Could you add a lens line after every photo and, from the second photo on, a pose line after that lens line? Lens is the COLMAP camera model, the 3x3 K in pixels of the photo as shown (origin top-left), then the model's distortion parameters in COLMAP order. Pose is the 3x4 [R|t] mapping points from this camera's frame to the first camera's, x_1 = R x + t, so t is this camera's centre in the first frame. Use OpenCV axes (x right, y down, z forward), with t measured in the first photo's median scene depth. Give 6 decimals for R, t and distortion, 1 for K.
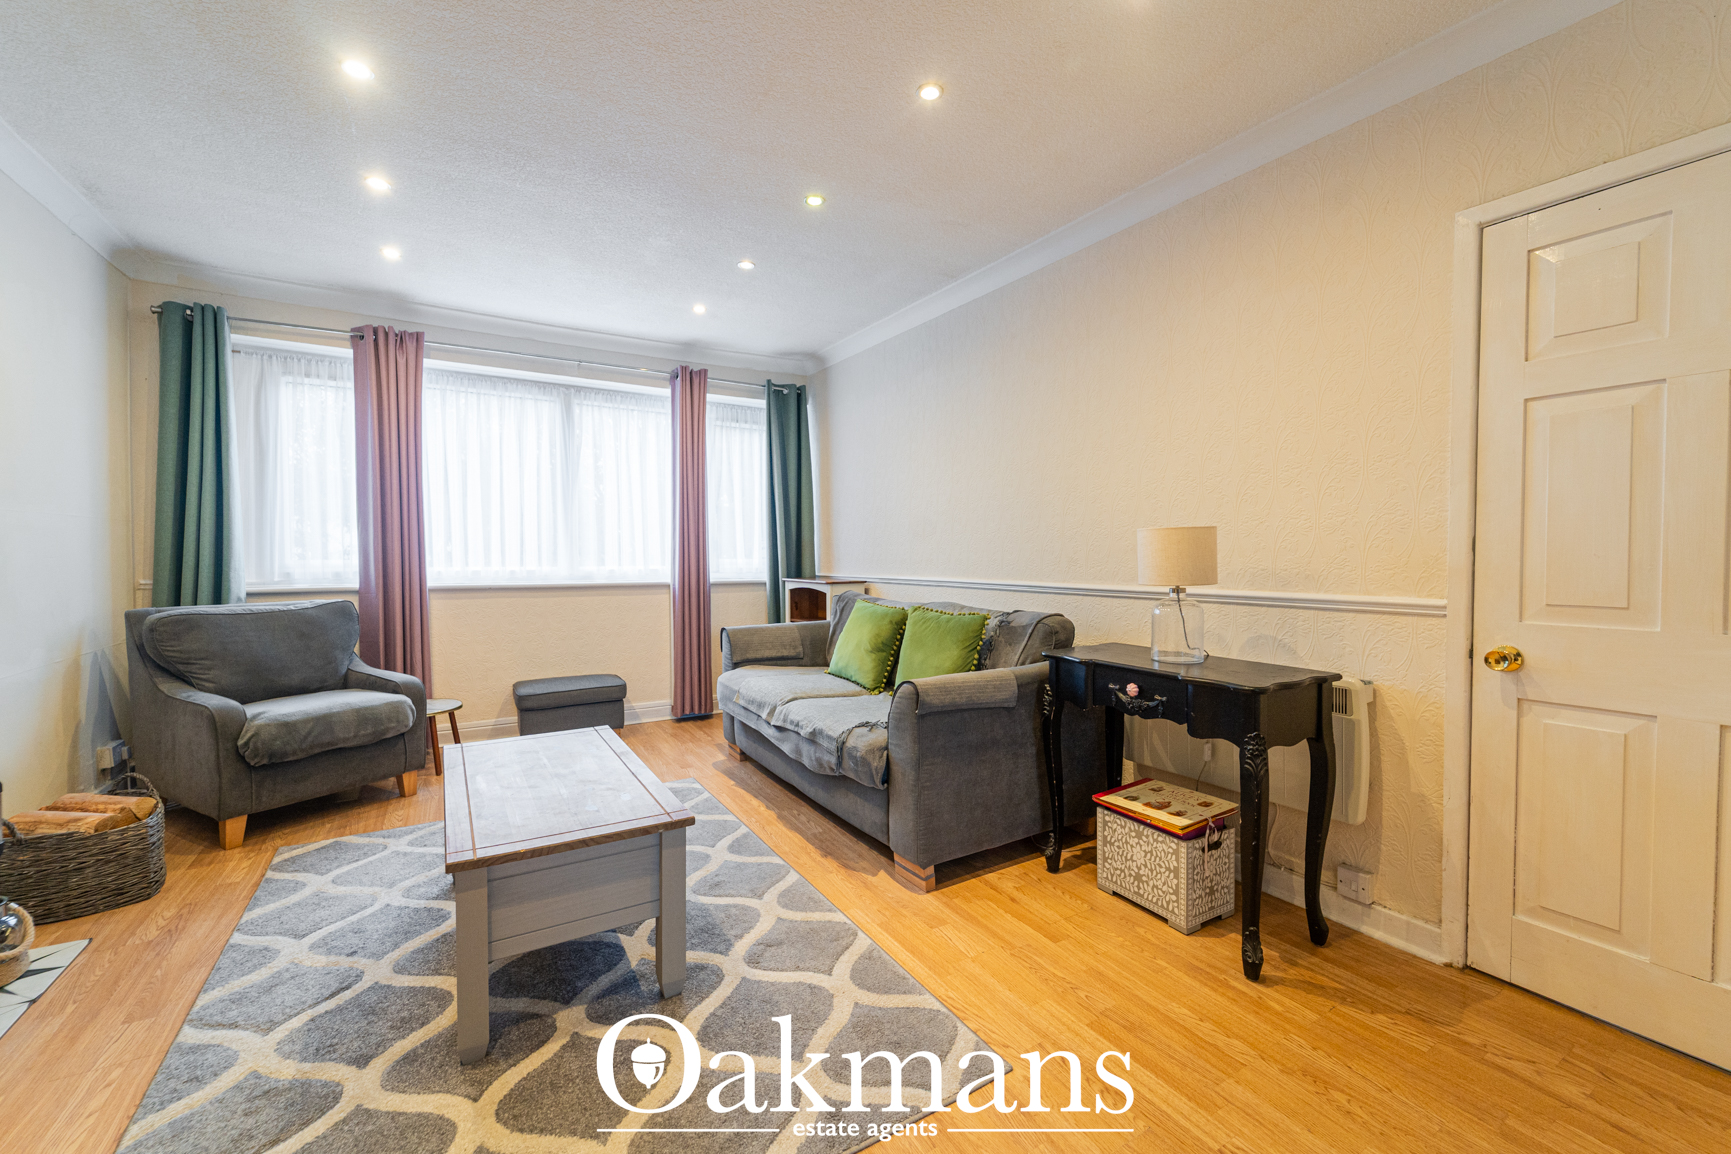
lens RADIAL K [[701.3, 0, 870.8], [0, 701.3, 573.1], [0, 0, 1]] dist [-0.001349, -0.000744]
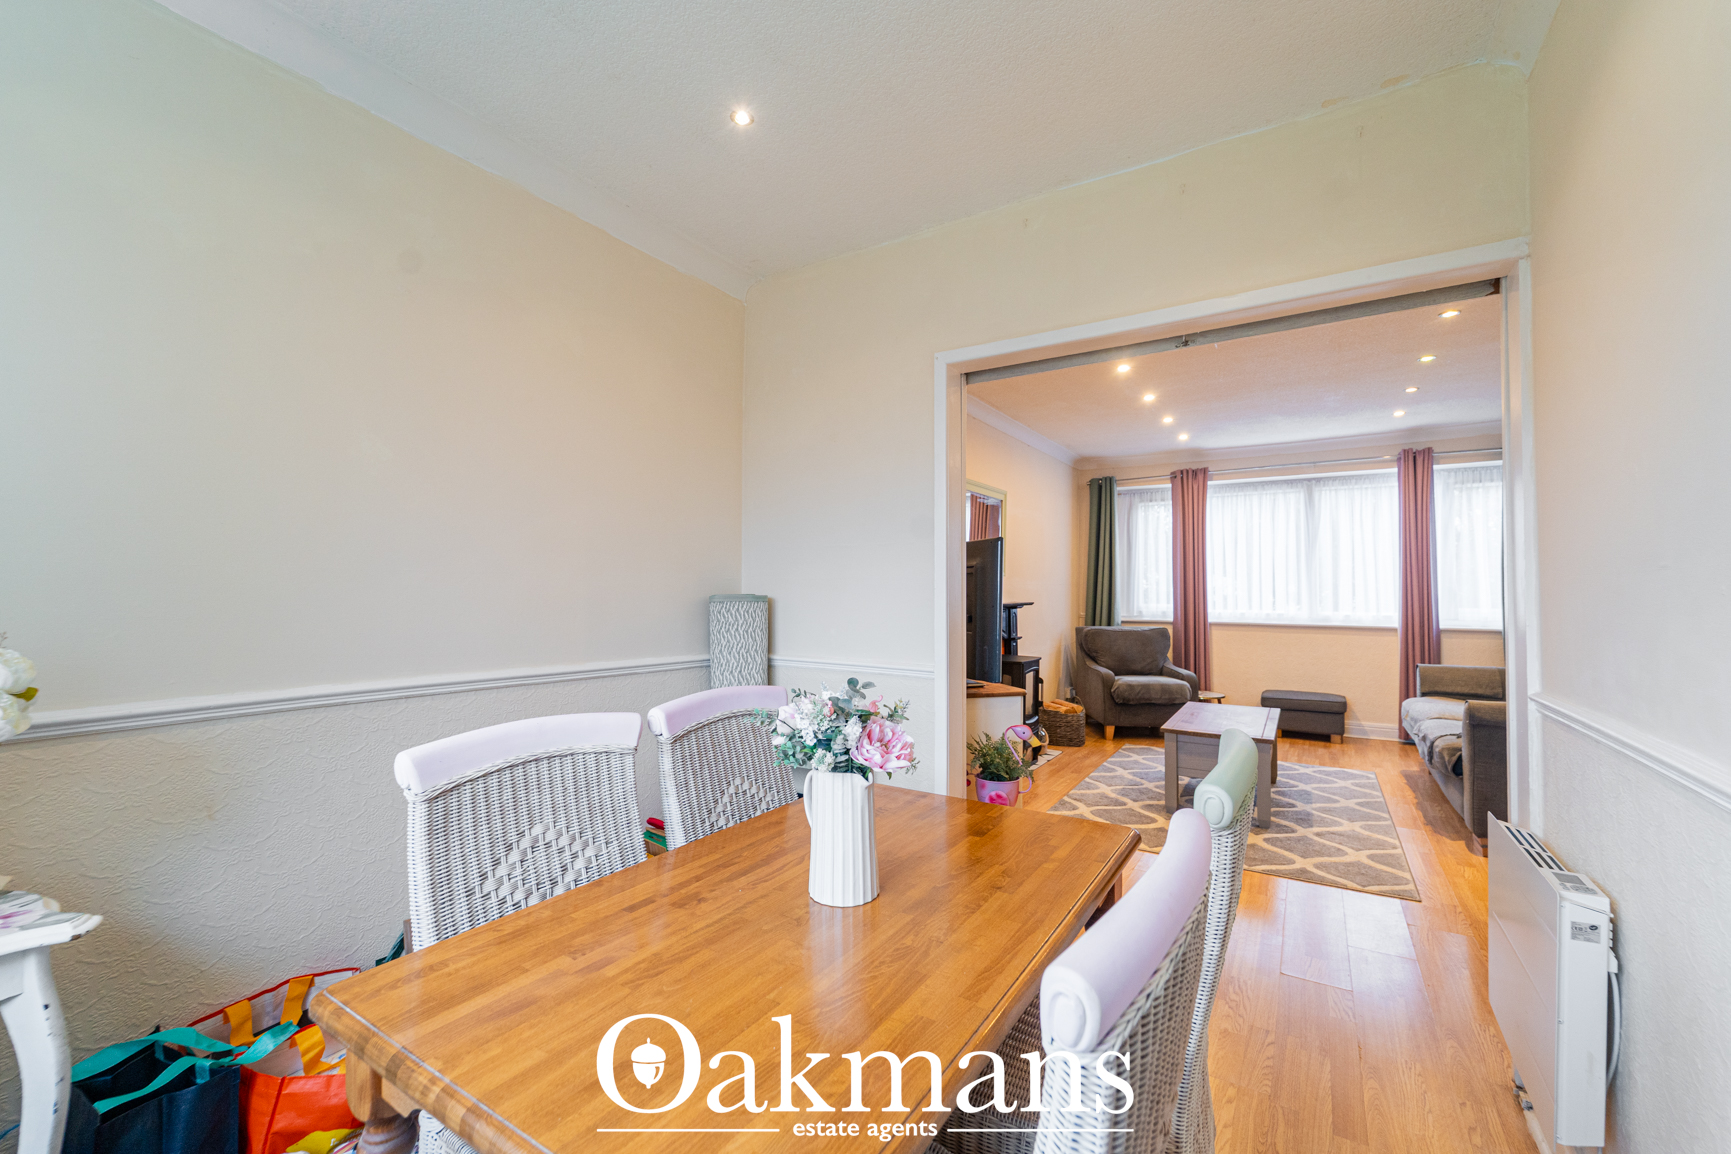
lens RADIAL K [[698.9, 0, 870.0], [0, 698.9, 572.2], [0, 0, 1]] dist [-0.001118, -0.000227]
pose [[0.446177, -0.023028, -0.894648, 0.495237], [-0.028792, 0.998782, -0.040068, -0.008379], [0.894481, 0.043636, 0.444971, -0.452597]]
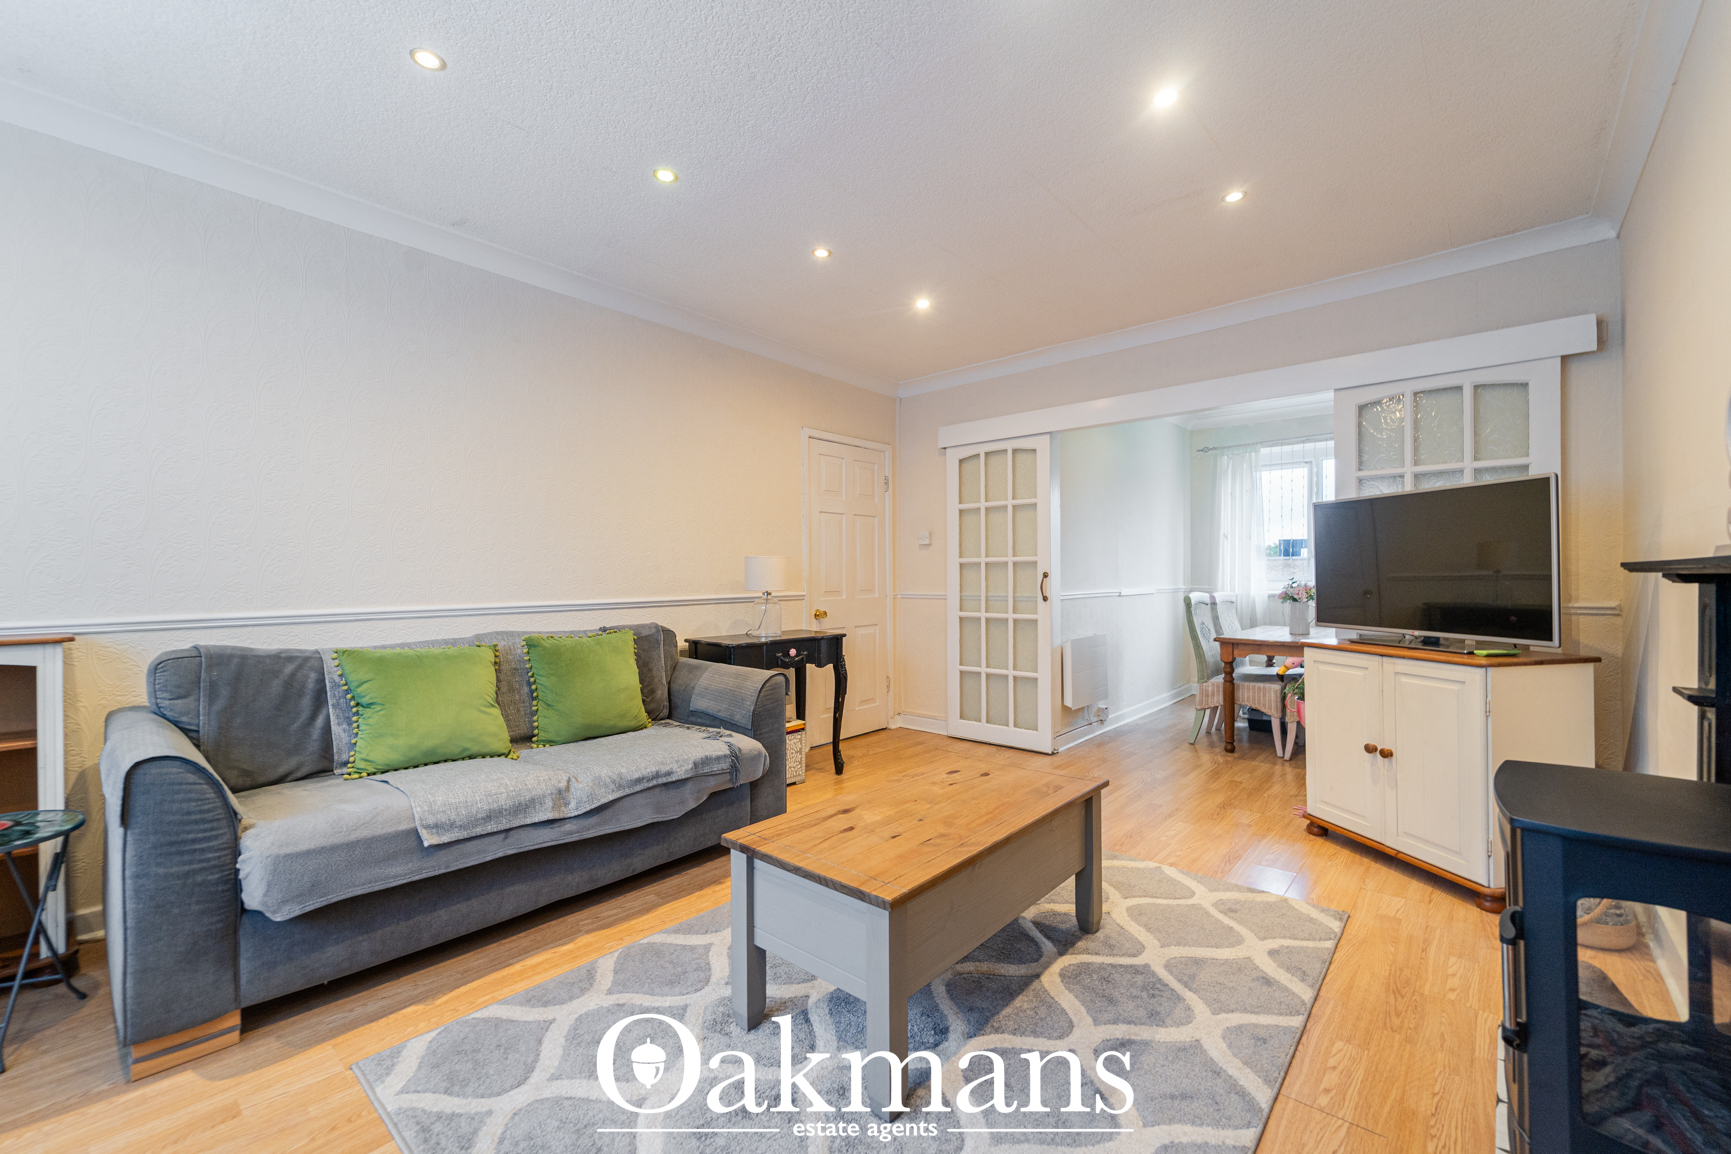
lens RADIAL K [[698.9, 0, 870.0], [0, 698.9, 572.2], [0, 0, 1]] dist [-0.001118, -0.000227]
pose [[-0.294711, 0.006531, 0.955564, -0.748315], [0.035639, 0.999356, 0.004161, -0.016019], [-0.954922, 0.035281, -0.294754, 0.762795]]
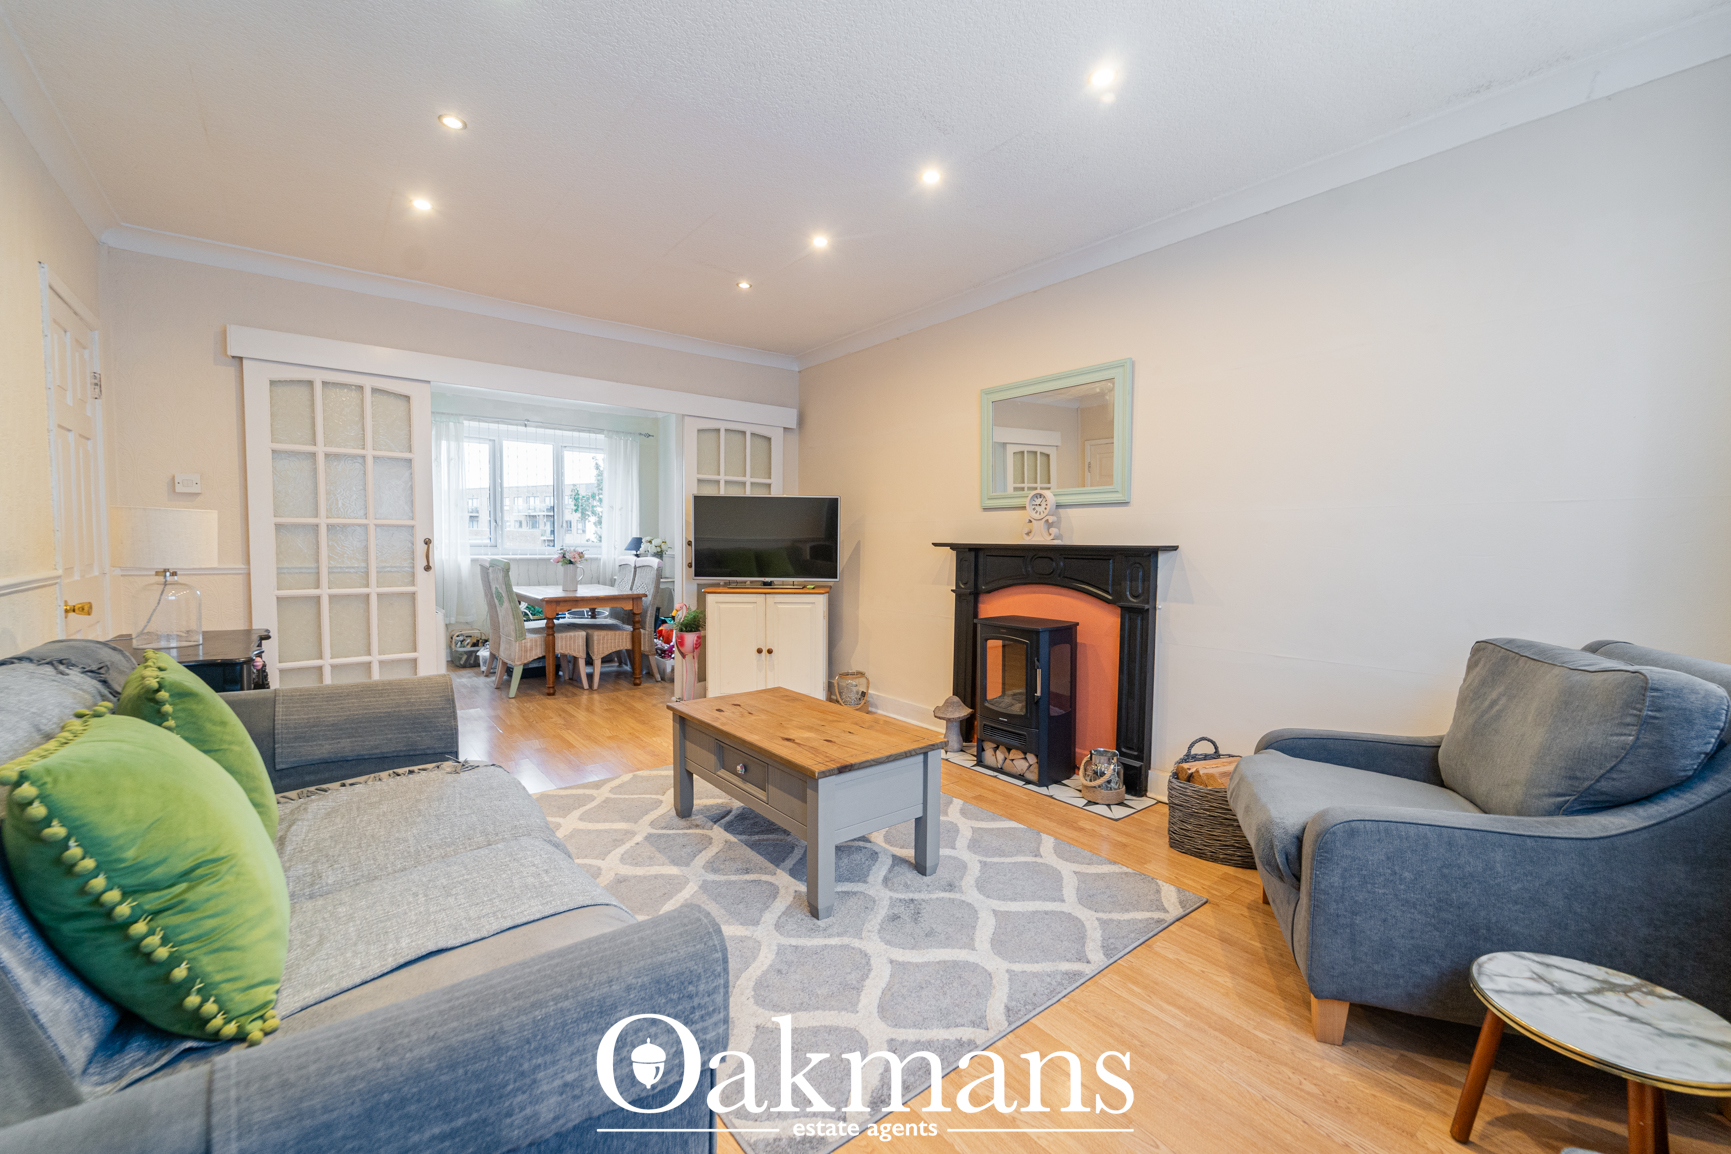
lens RADIAL K [[703.4, 0, 874.2], [0, 703.4, 580.6], [0, 0, 1]] dist [-0.015771, -0.000146]
pose [[-0.990493, -0.003020, -0.137532, -0.240299], [-0.015343, 0.995946, 0.088633, -0.040589], [0.136706, 0.089900, -0.986524, 1.261841]]
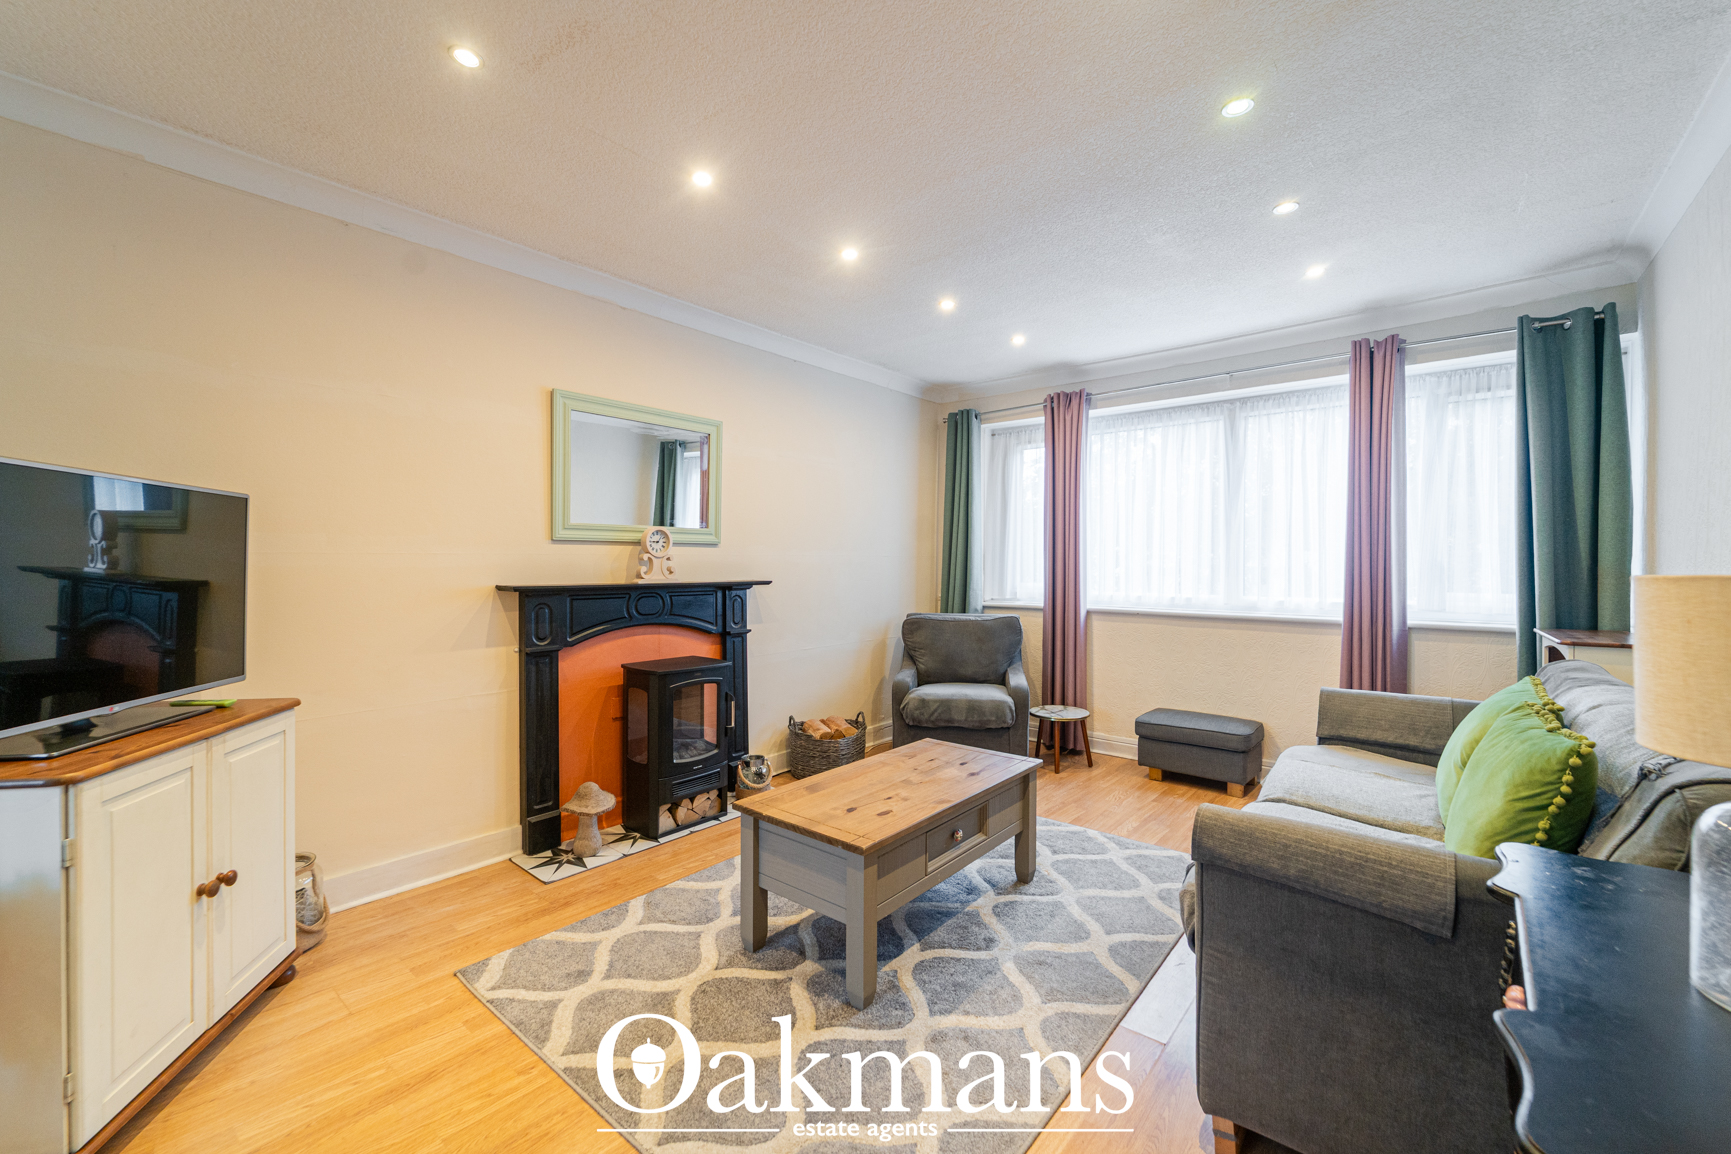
lens RADIAL K [[698.9, 0, 870.0], [0, 698.9, 572.2], [0, 0, 1]] dist [-0.001118, -0.000227]
pose [[0.327585, 0.008827, -0.944781, 0.352251], [-0.031190, 0.999512, -0.001476, -0.030139], [0.944307, 0.029952, 0.327700, 0.313750]]
